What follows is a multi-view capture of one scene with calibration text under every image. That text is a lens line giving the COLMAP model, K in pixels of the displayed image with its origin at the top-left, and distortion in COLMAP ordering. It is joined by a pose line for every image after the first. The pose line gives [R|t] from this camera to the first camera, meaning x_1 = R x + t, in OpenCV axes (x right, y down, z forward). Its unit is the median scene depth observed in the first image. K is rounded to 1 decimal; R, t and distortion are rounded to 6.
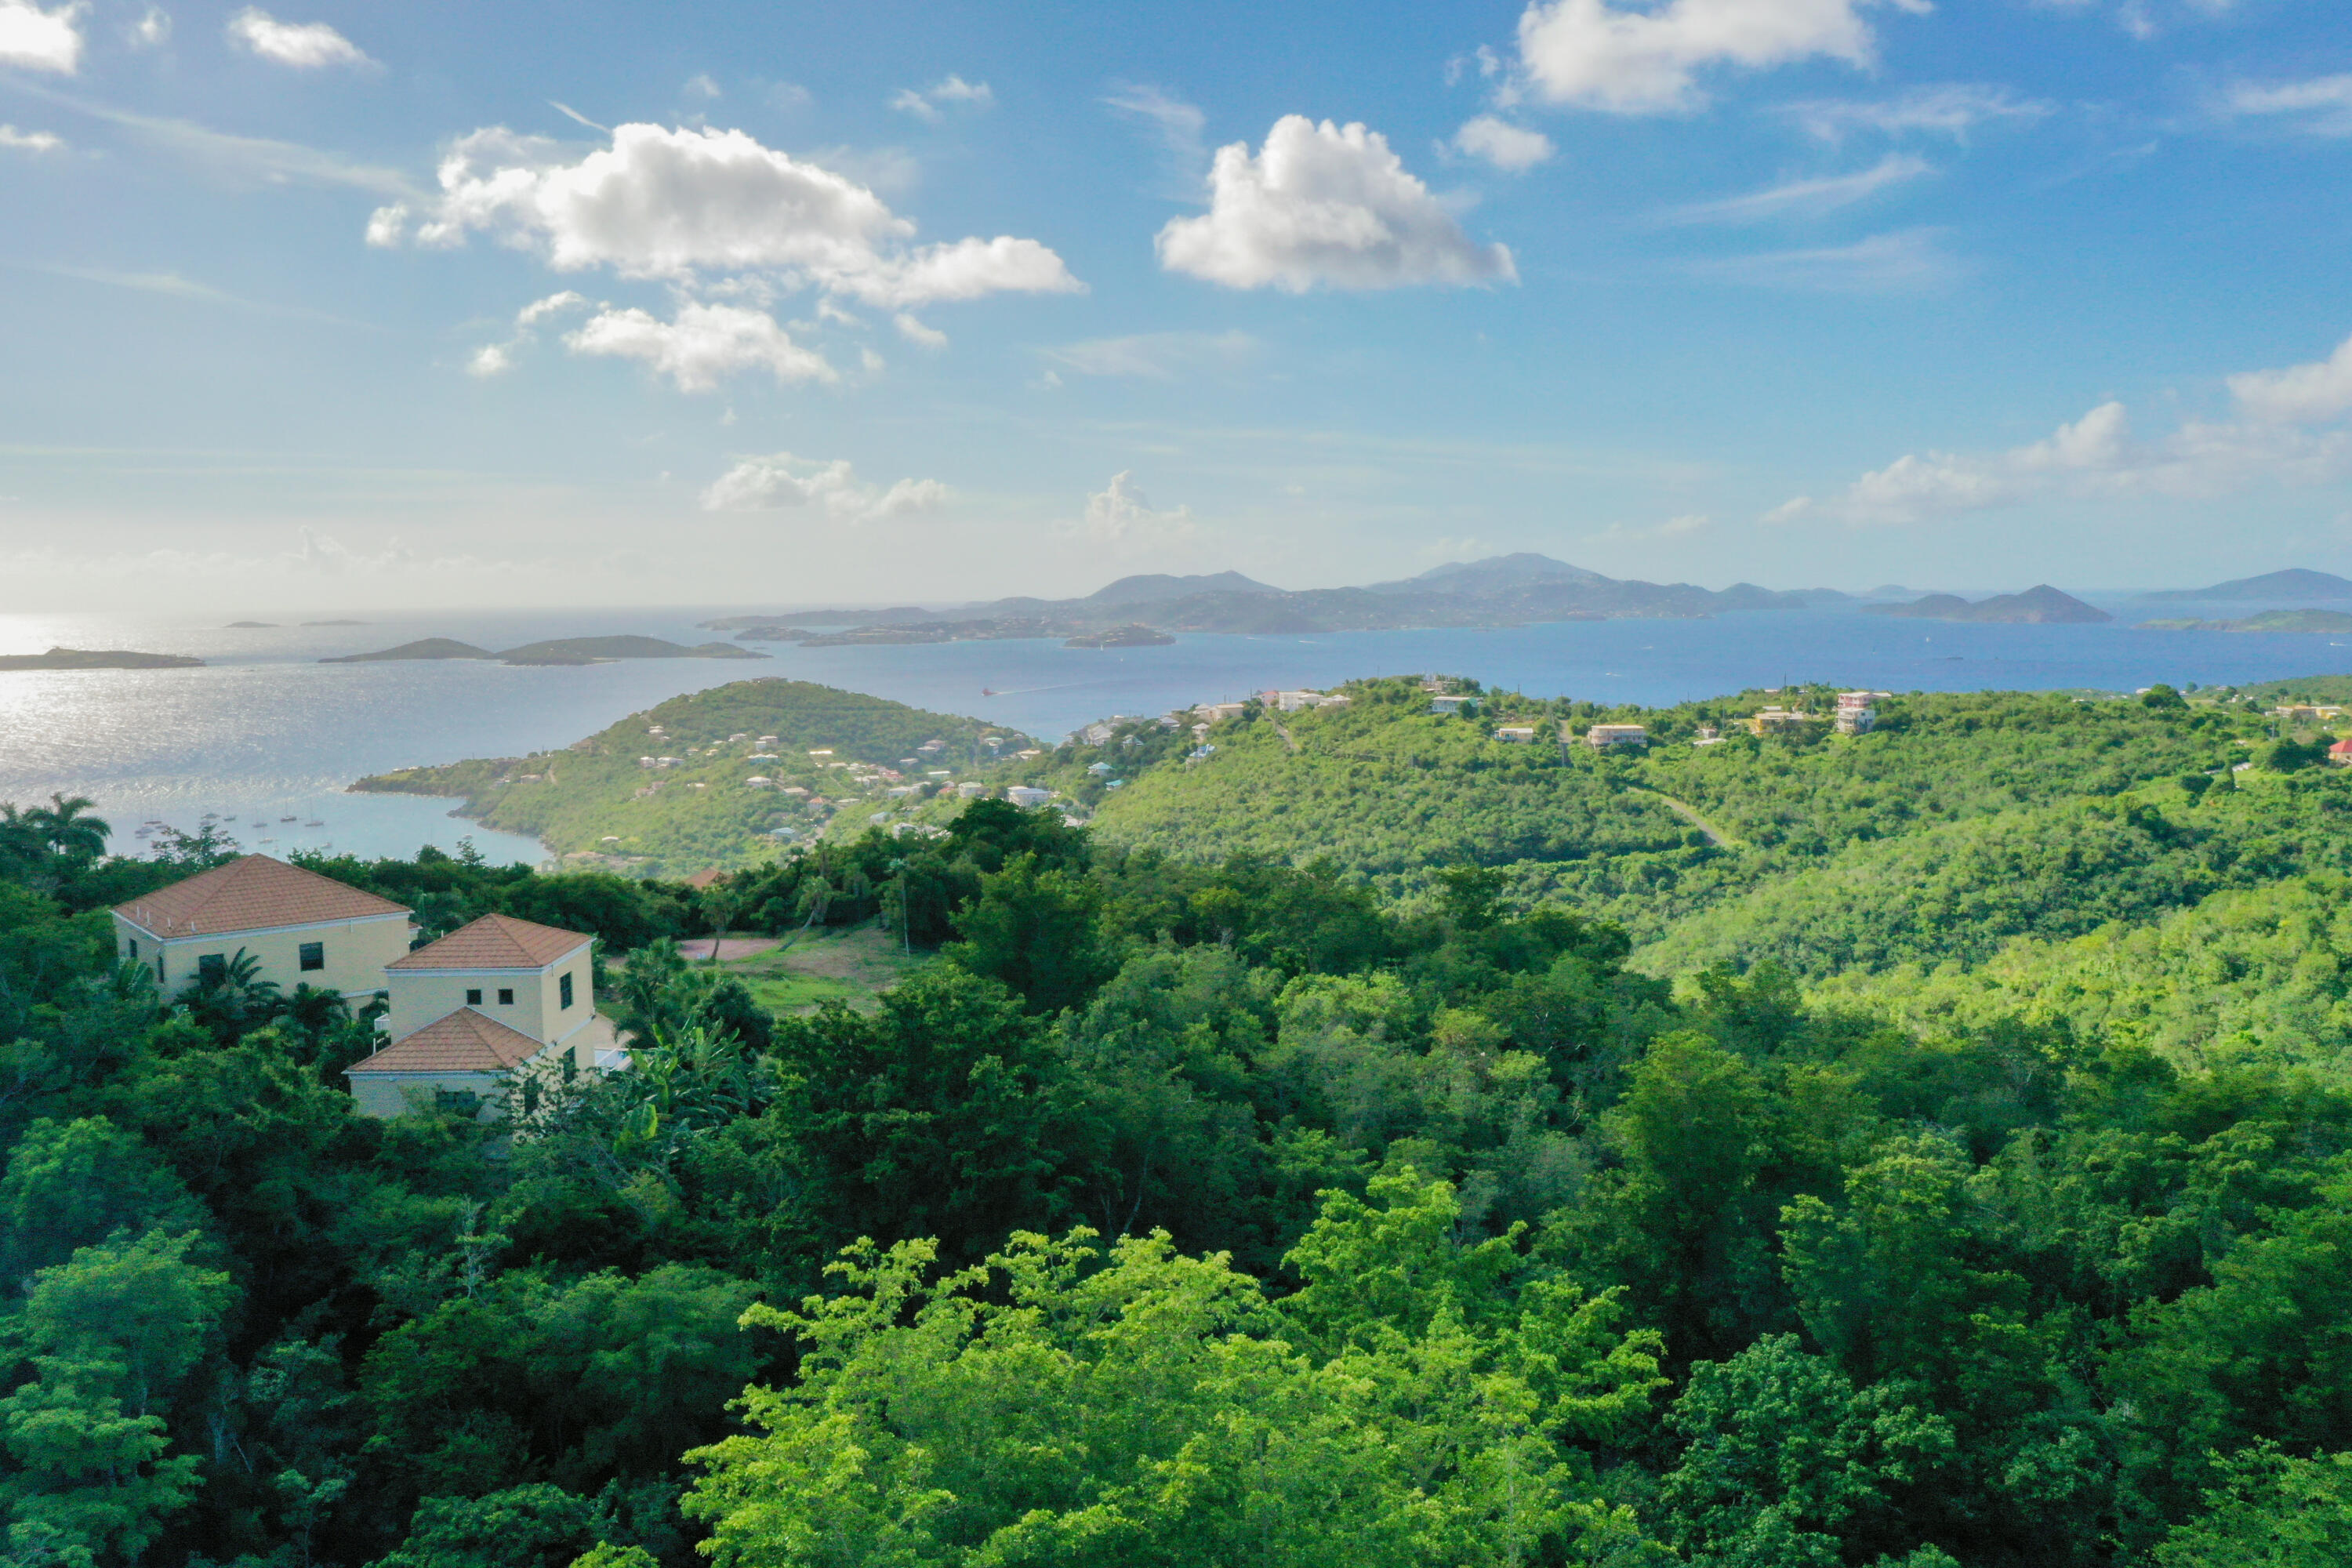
lens RADIAL K [[1908.2, 0, 1176.7], [0, 1908.2, 787.7], [0, 0, 1]] dist [0.022190, -0.010954]
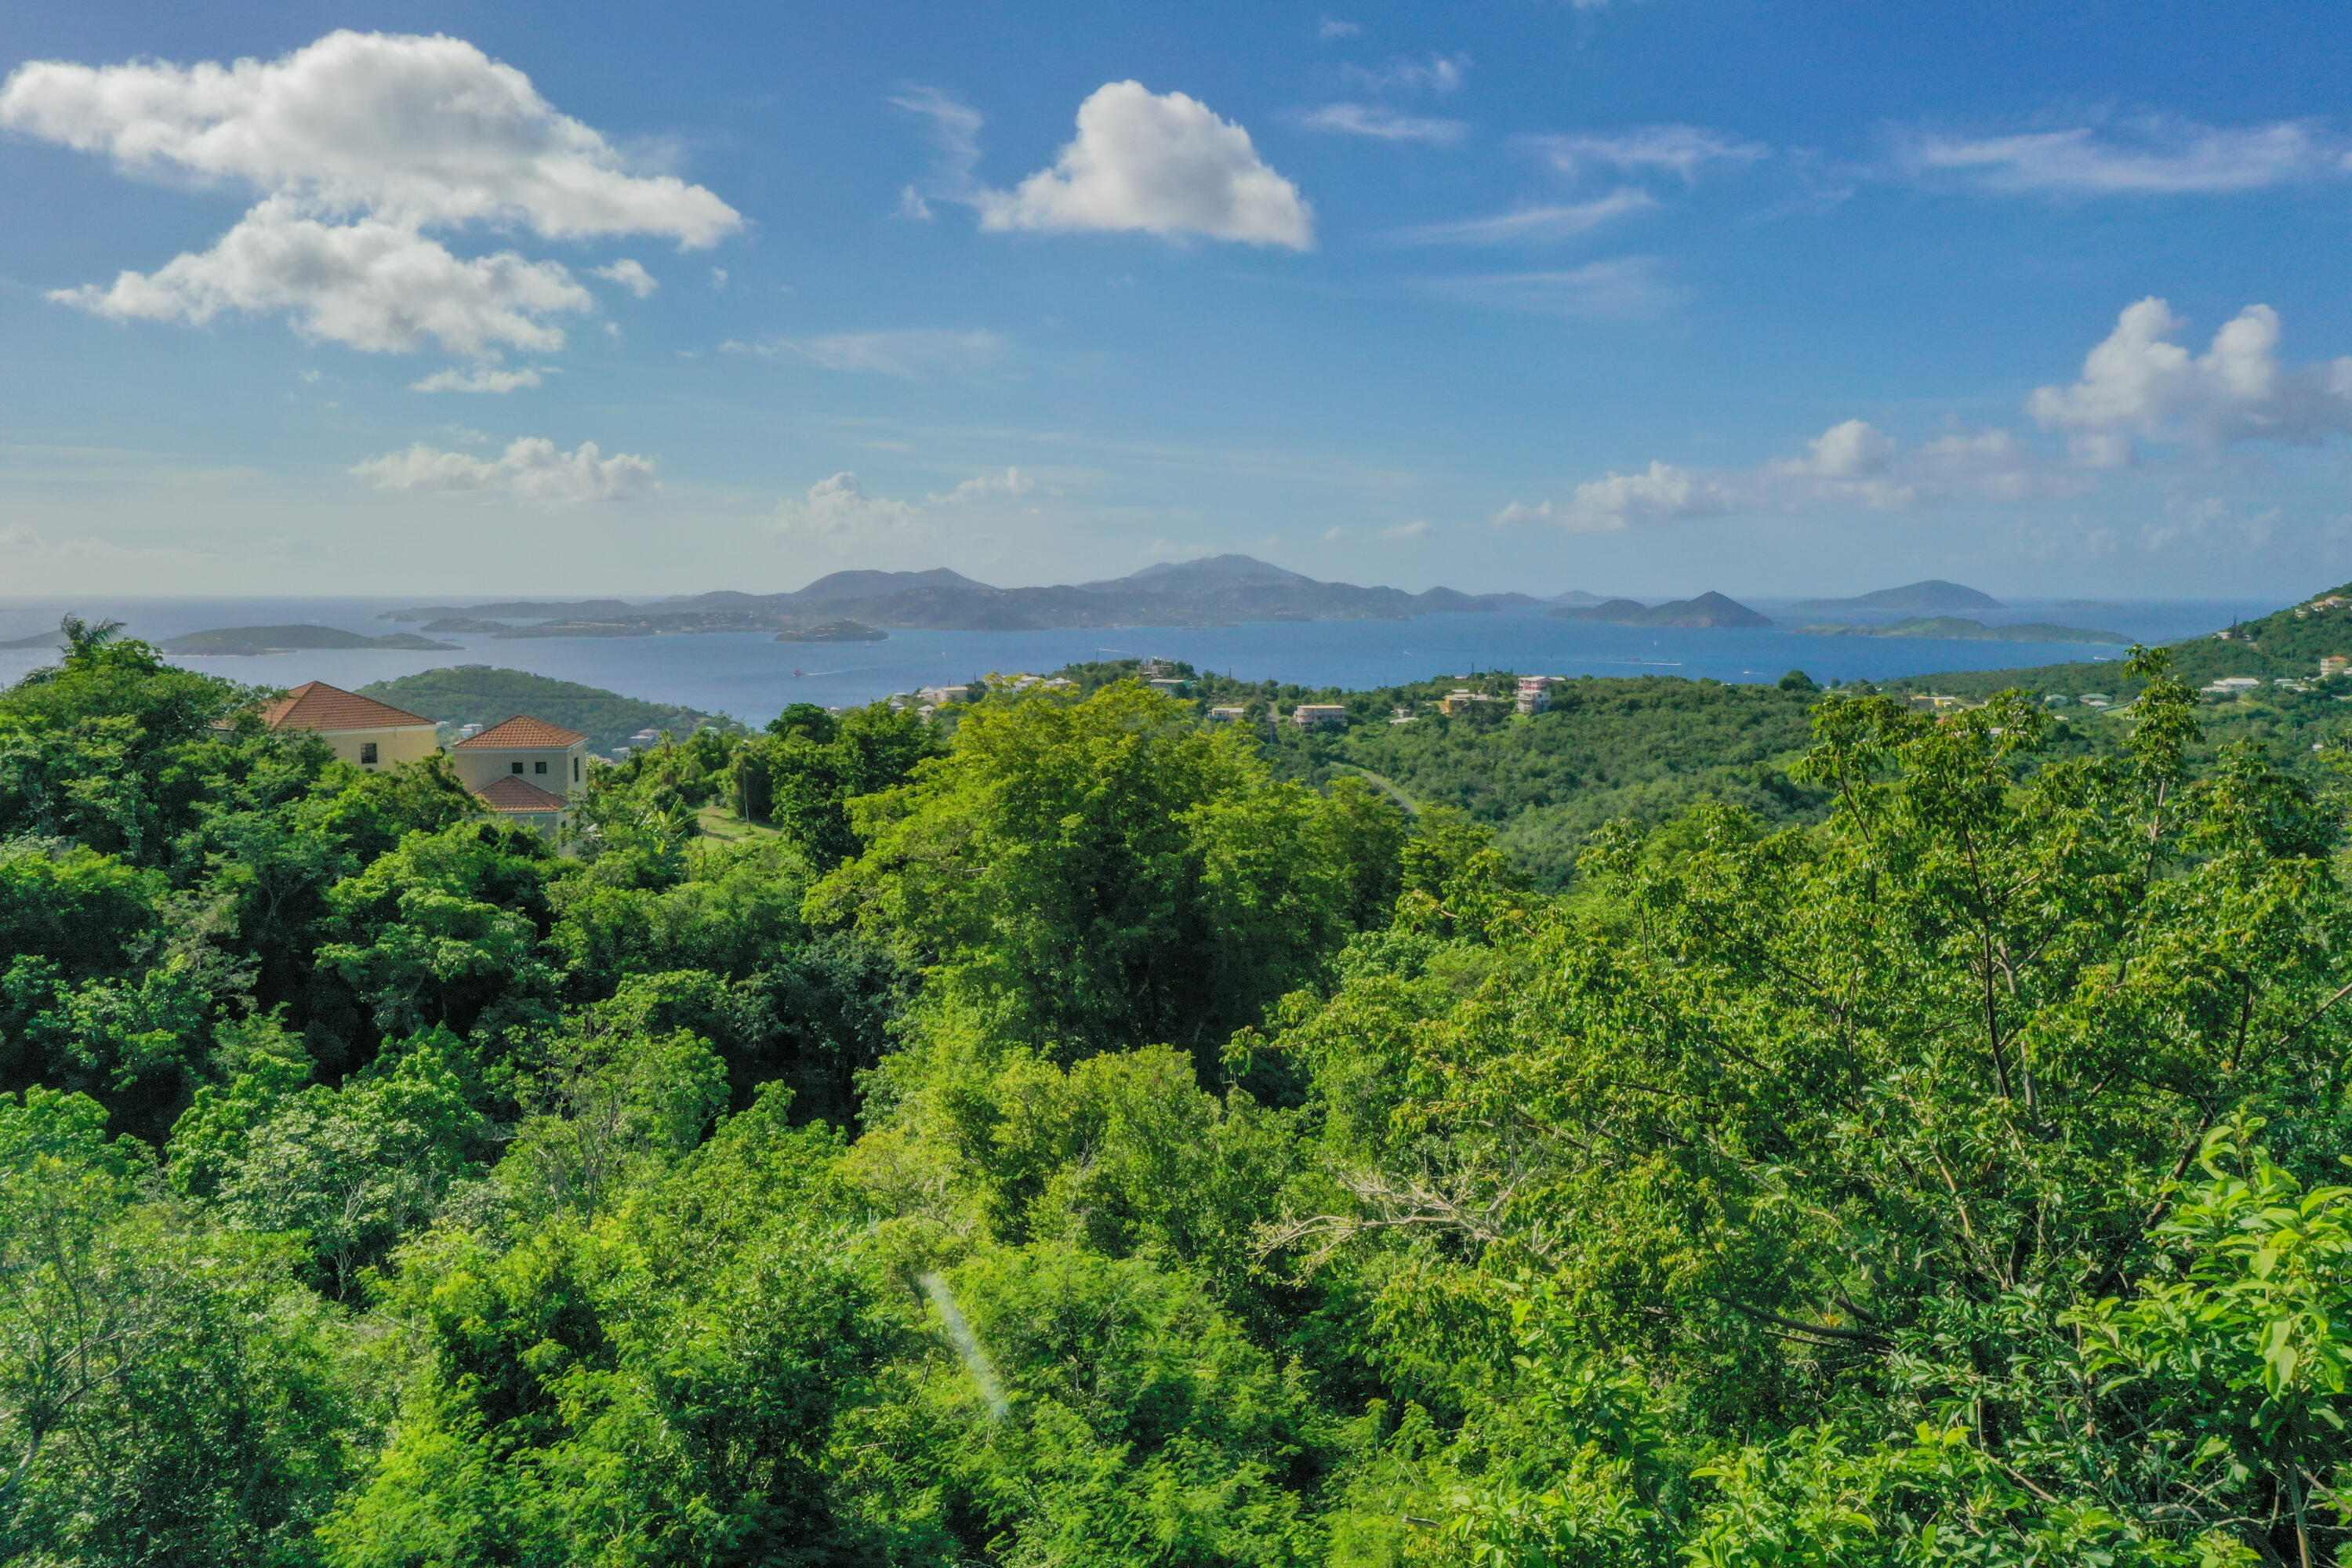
lens RADIAL K [[1908.2, 0, 1171.3], [0, 1908.2, 784.0], [0, 0, 1]] dist [0.022190, -0.010954]
pose [[0.989060, -0.001564, 0.147507, -0.067020], [0.001778, 0.999998, -0.001322, 0.083480], [-0.147504, 0.001570, 0.989060, -0.306716]]
